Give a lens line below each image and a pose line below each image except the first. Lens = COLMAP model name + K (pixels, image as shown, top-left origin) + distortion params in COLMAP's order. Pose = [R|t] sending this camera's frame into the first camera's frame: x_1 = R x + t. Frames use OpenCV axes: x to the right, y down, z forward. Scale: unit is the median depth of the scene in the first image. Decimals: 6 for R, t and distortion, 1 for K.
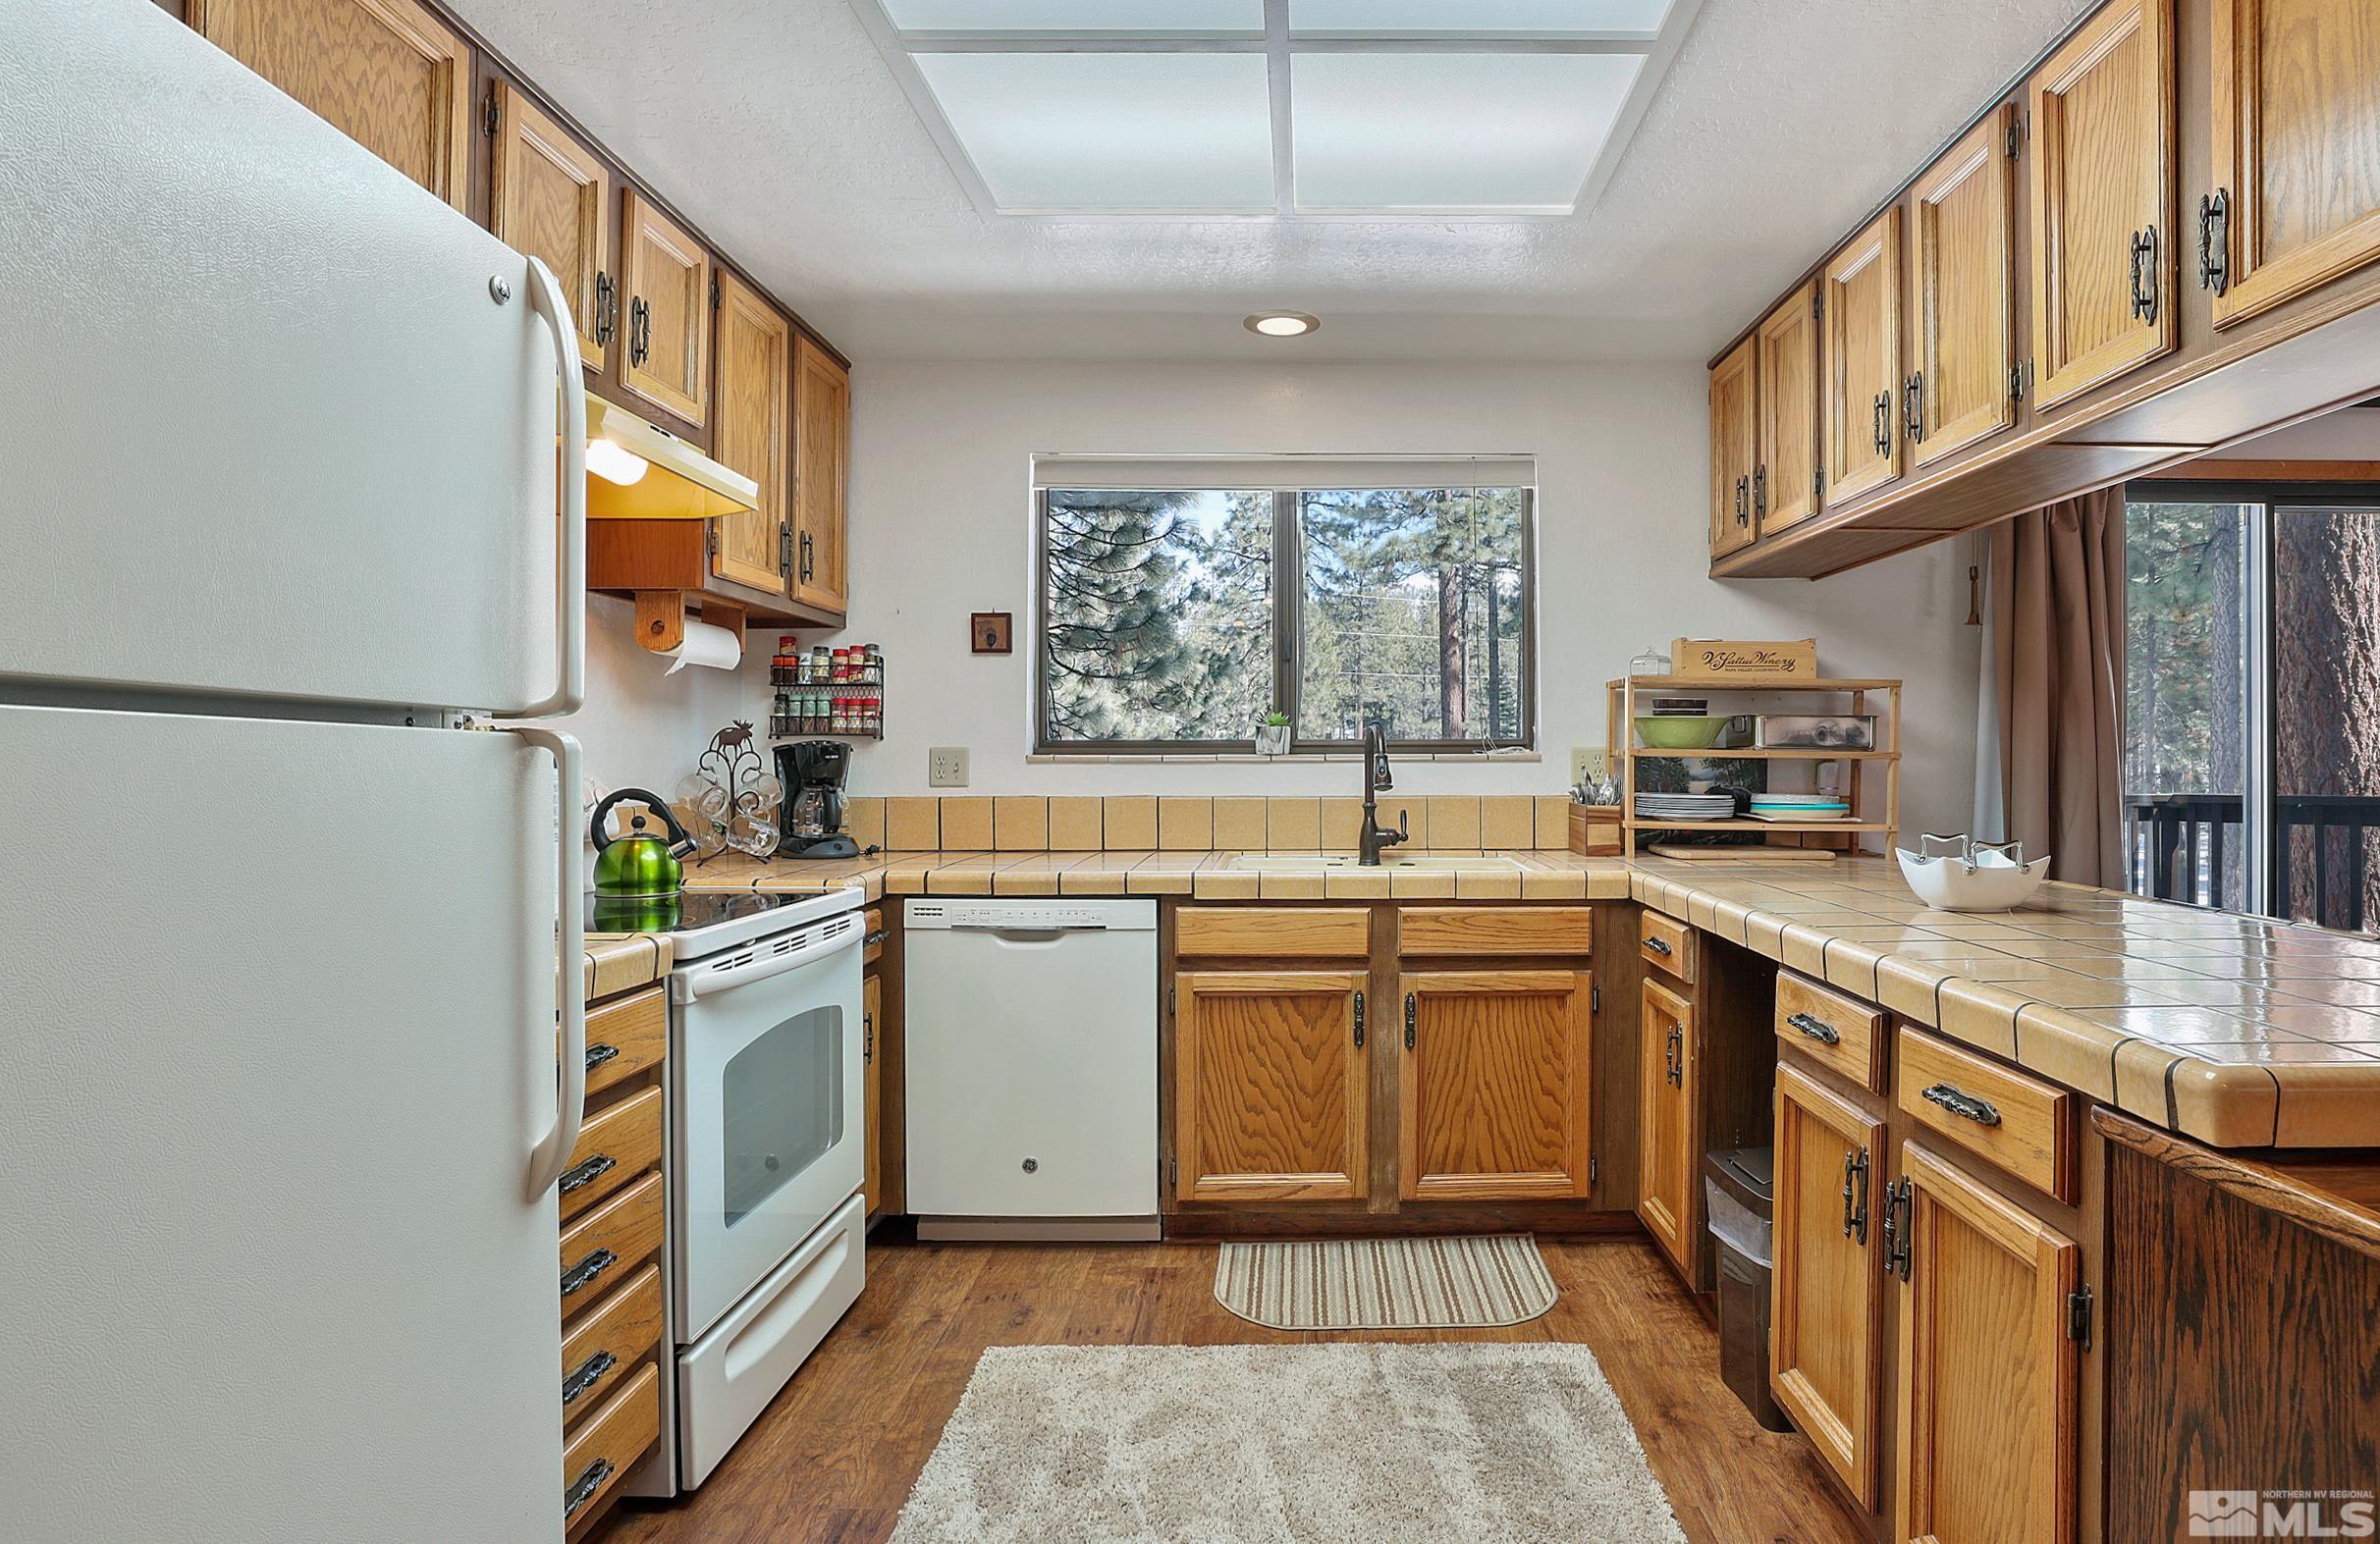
lens RADIAL K [[1202.3, 0, 1312.8], [0, 1202.3, 750.9], [0, 0, 1]] dist [-0.039360, 0.000301]
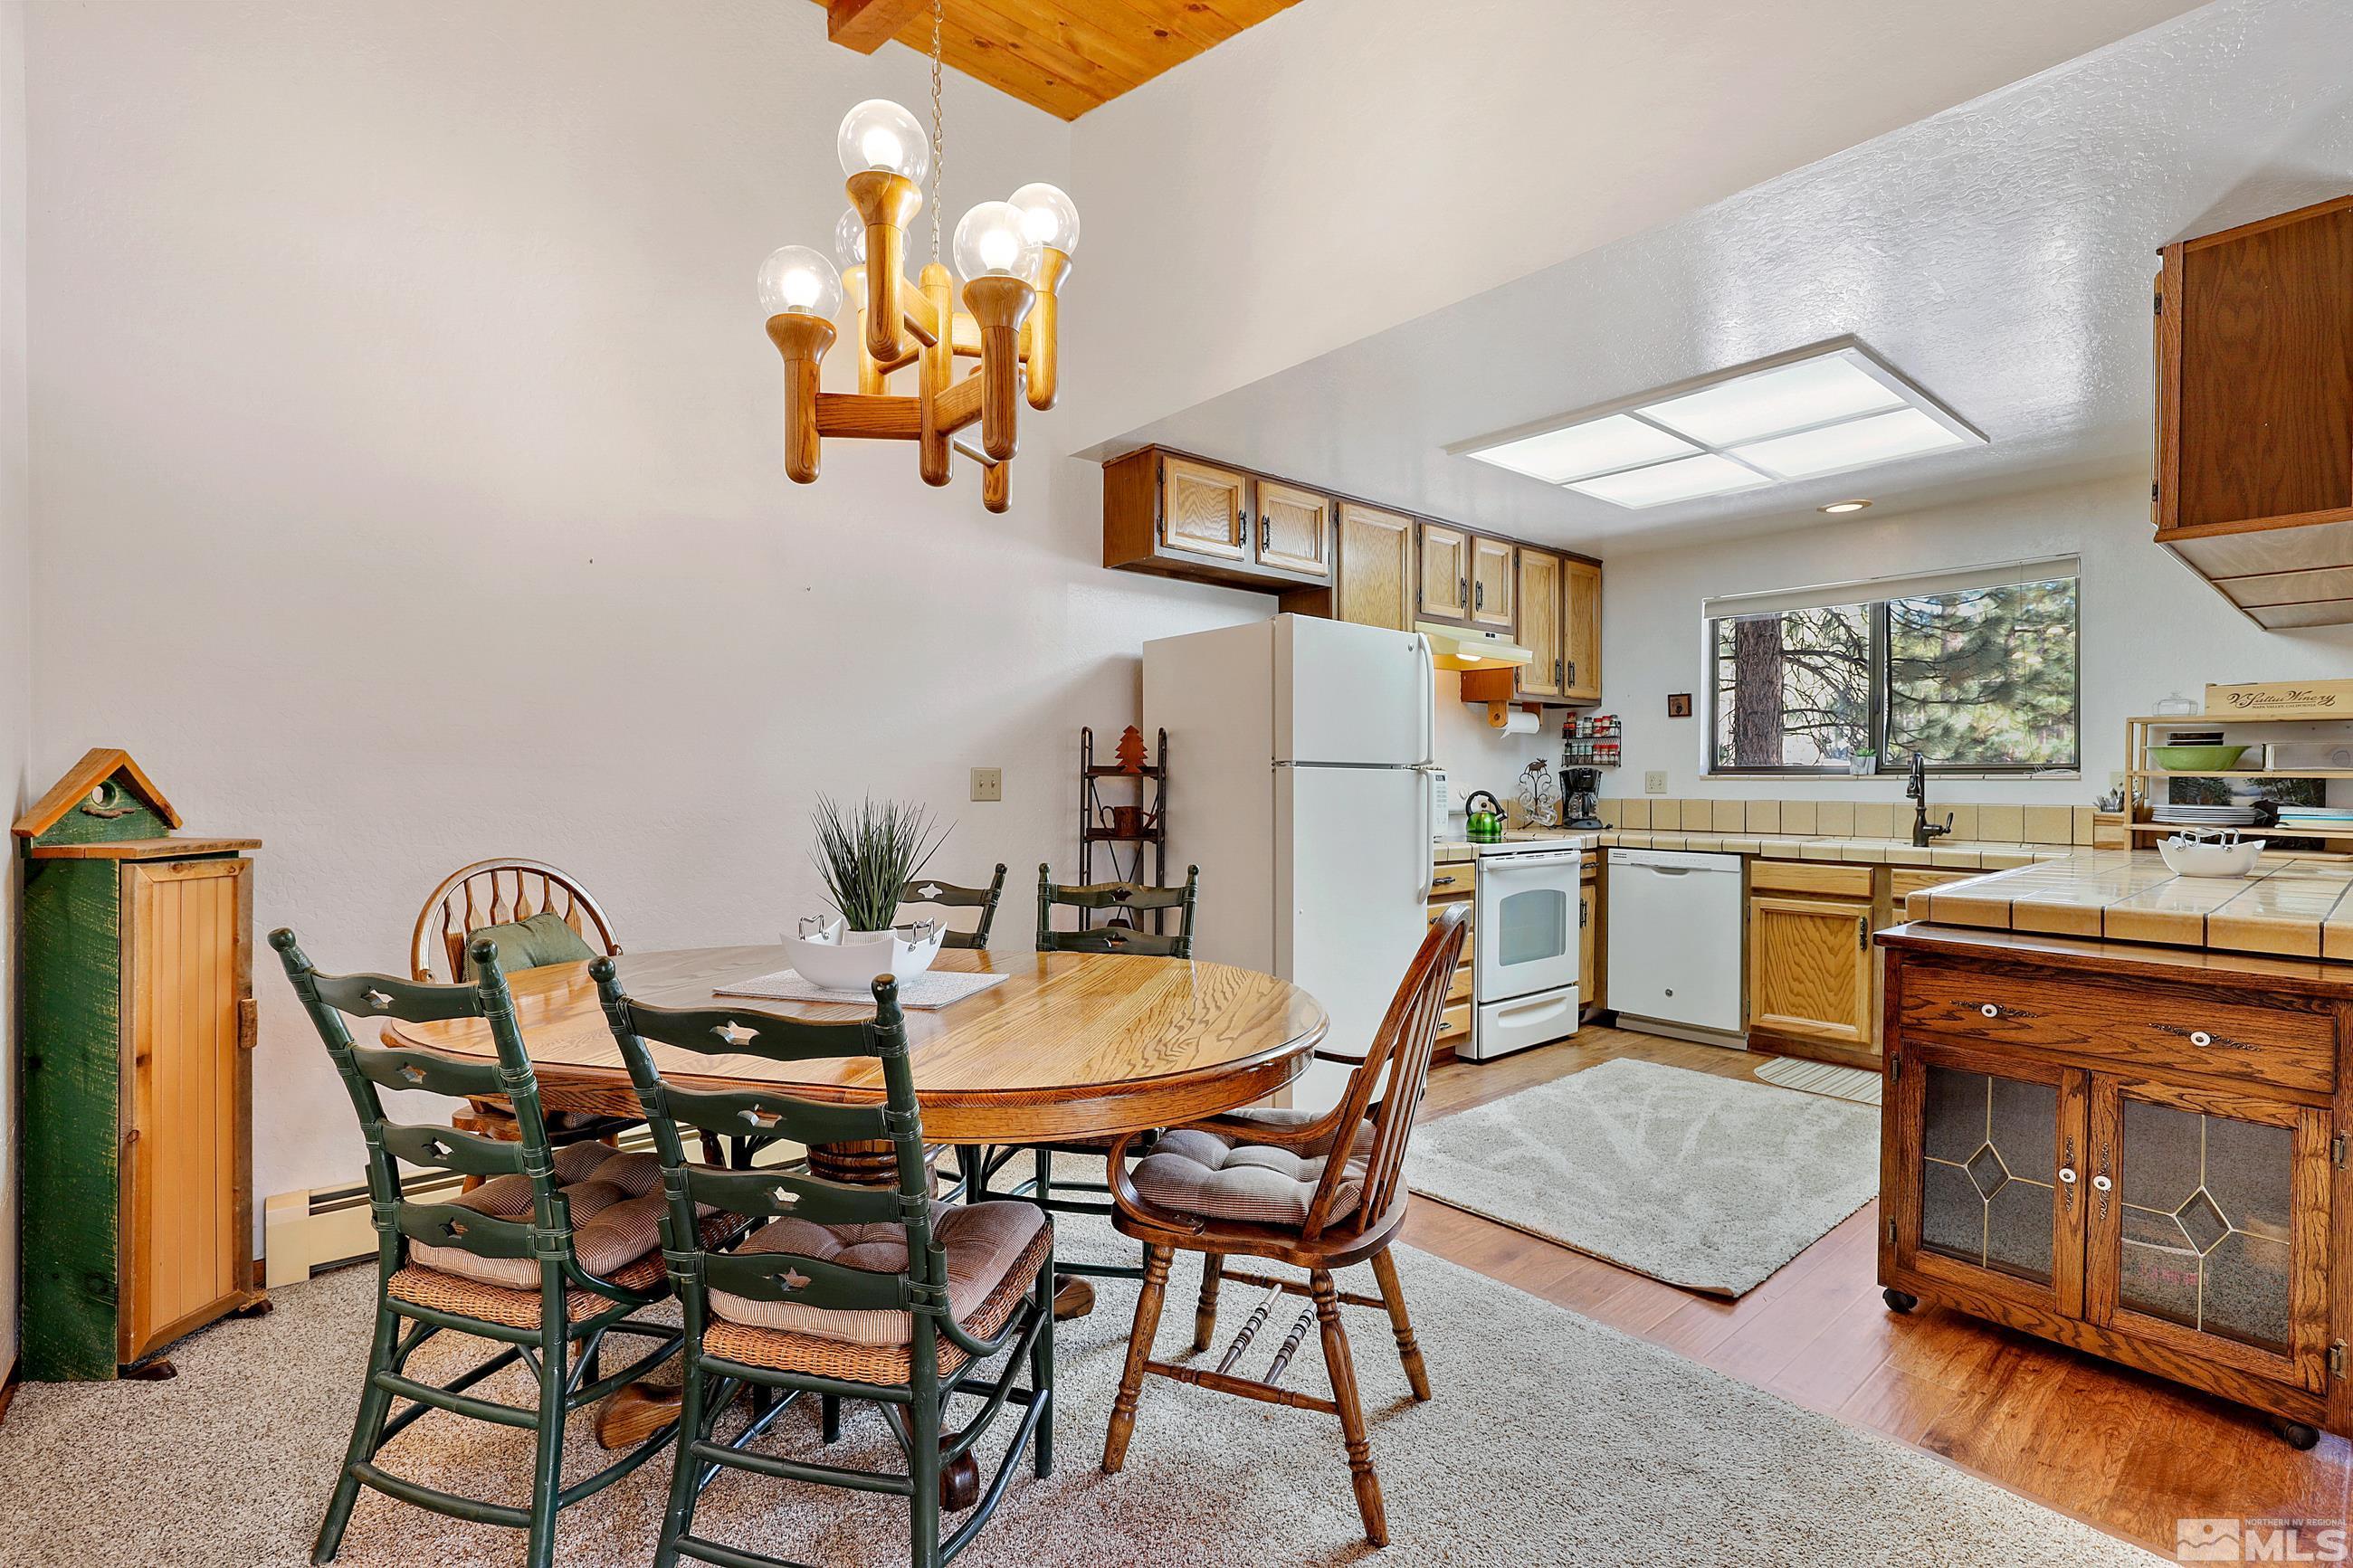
lens RADIAL K [[1093.4, 0, 1180.2], [0, 1093.4, 792.1], [0, 0, 1]] dist [-0.034815, 0.021488]
pose [[0.640597, 0.011458, -0.767792, 0.571105], [0.003843, 0.999828, 0.018127, -0.004469], [0.767868, -0.014563, 0.640443, -0.677272]]
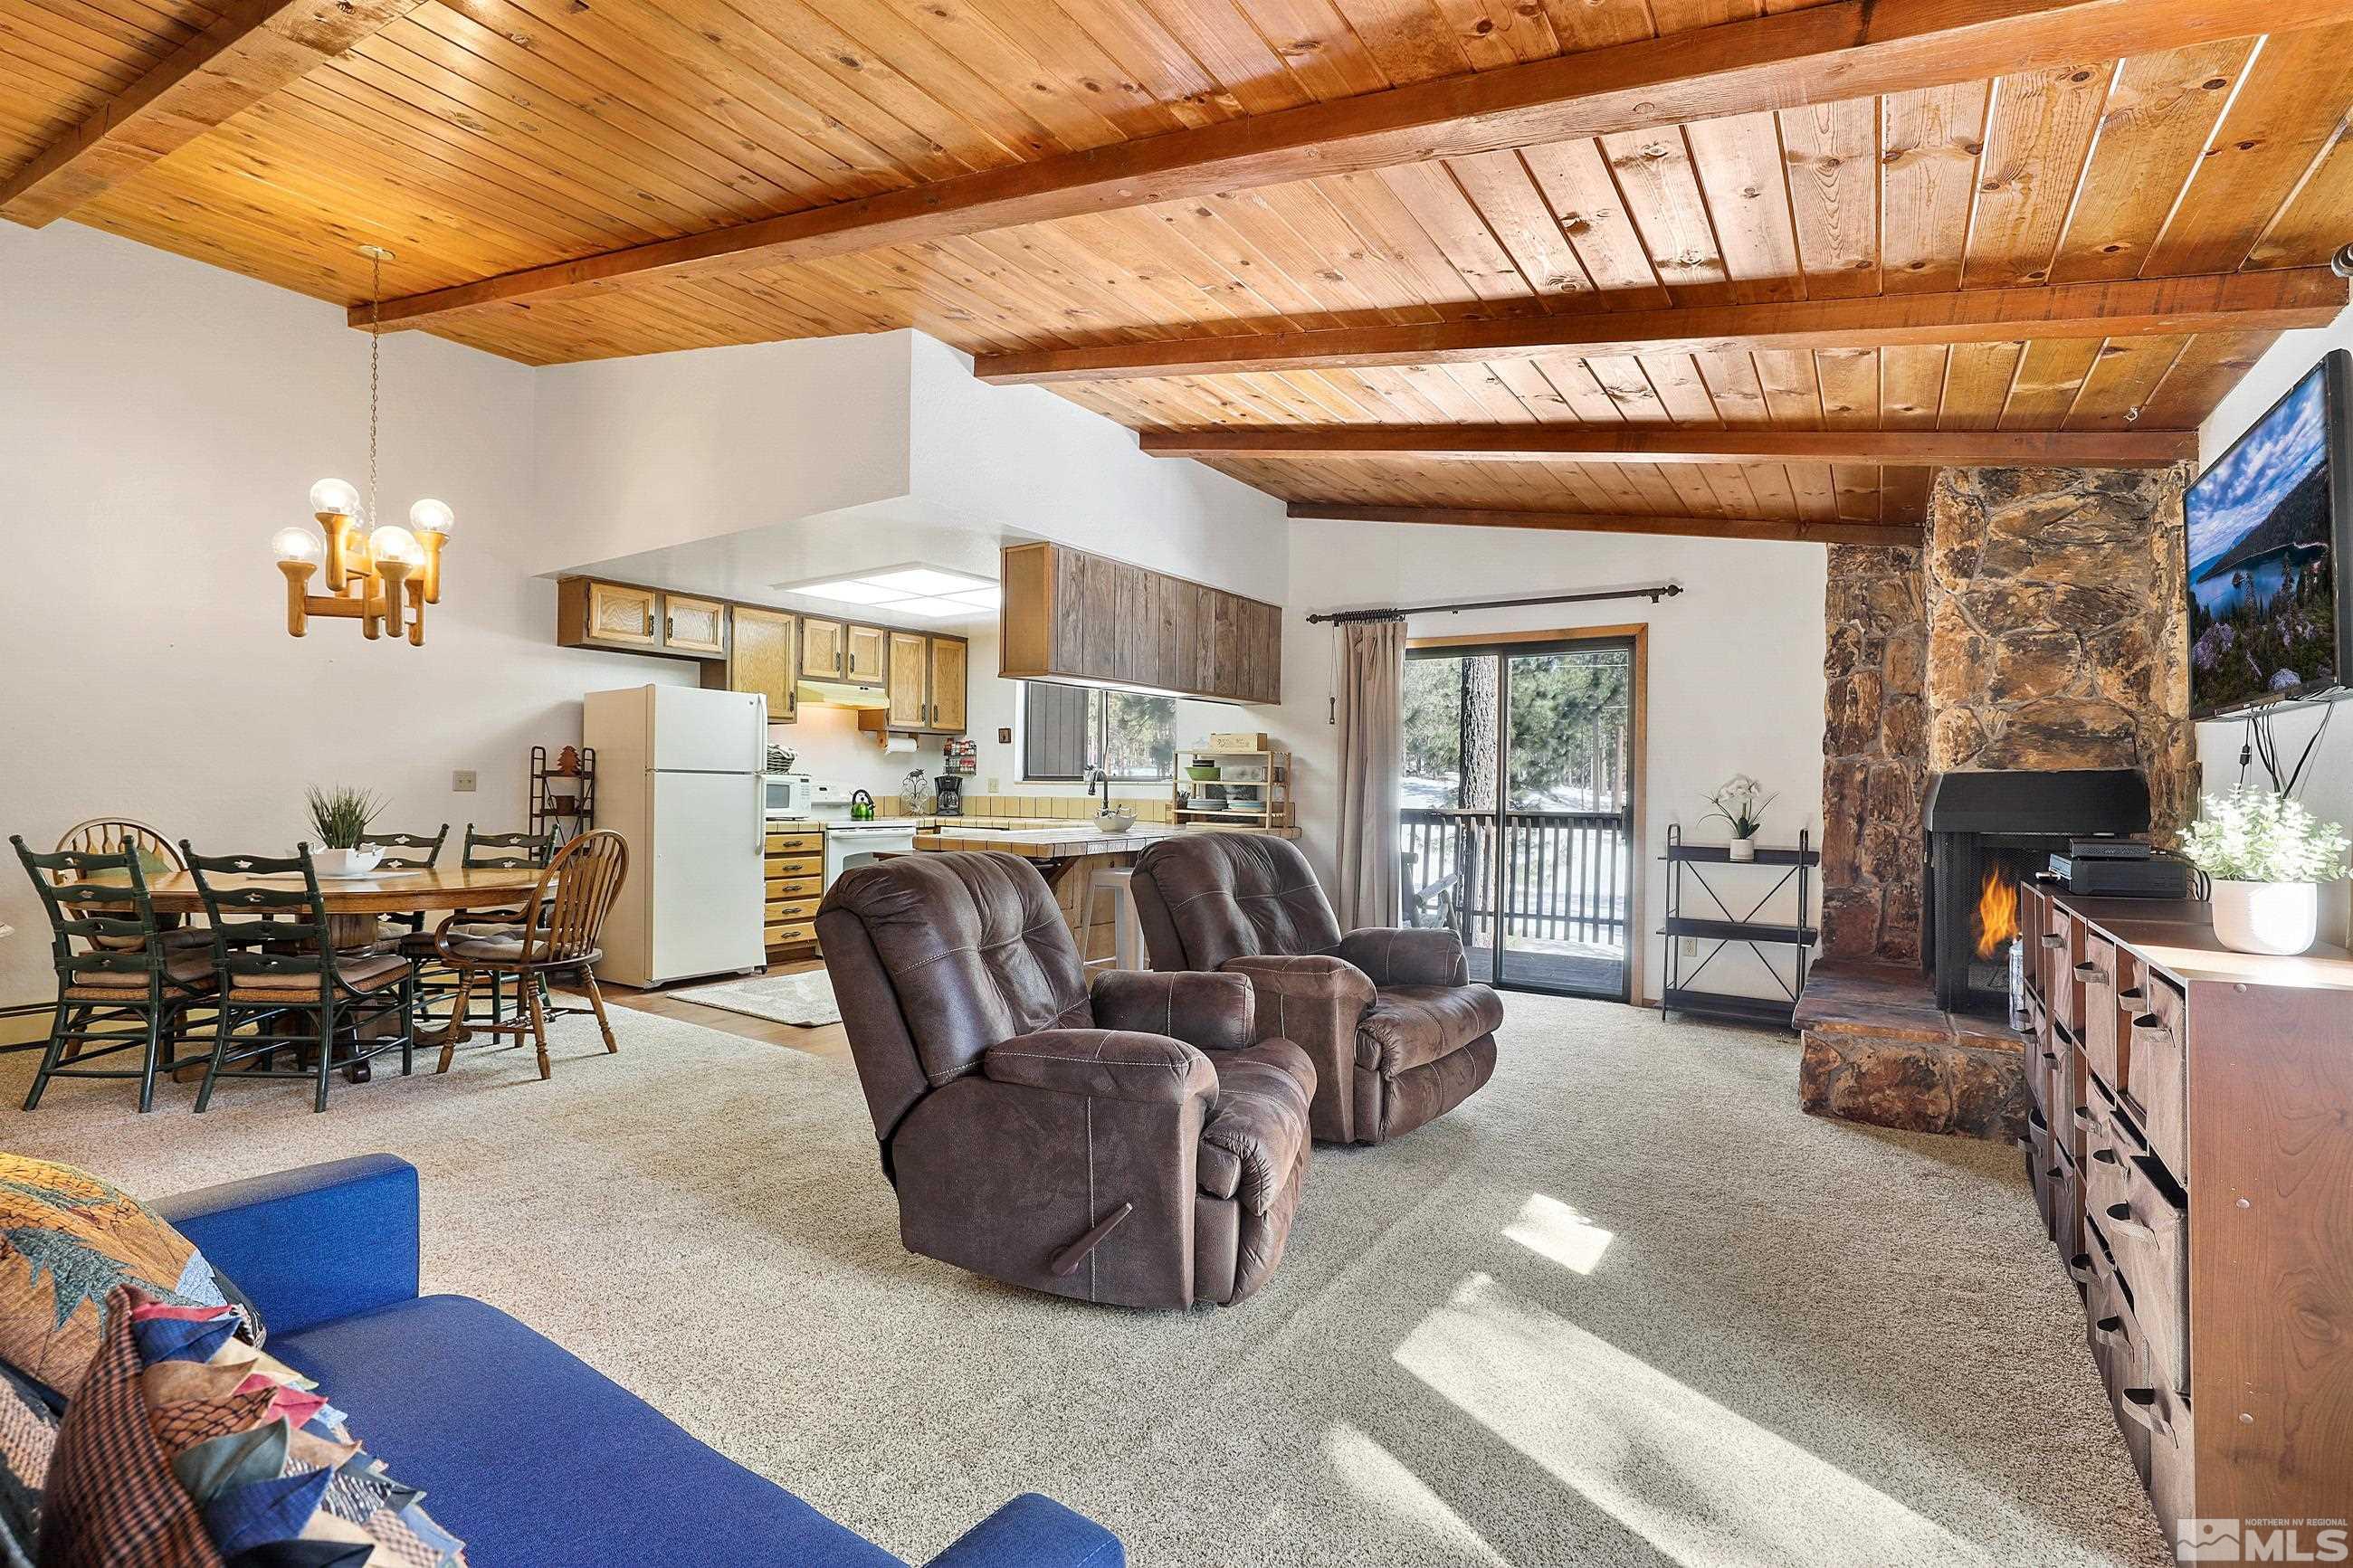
lens RADIAL K [[1093.4, 0, 1180.2], [0, 1093.4, 792.1], [0, 0, 1]] dist [-0.034815, 0.021488]
pose [[0.821353, 0.013667, -0.570257, 1.735684], [-0.008248, 0.999893, 0.012084, -0.005656], [0.570361, -0.005222, 0.821378, -0.943853]]
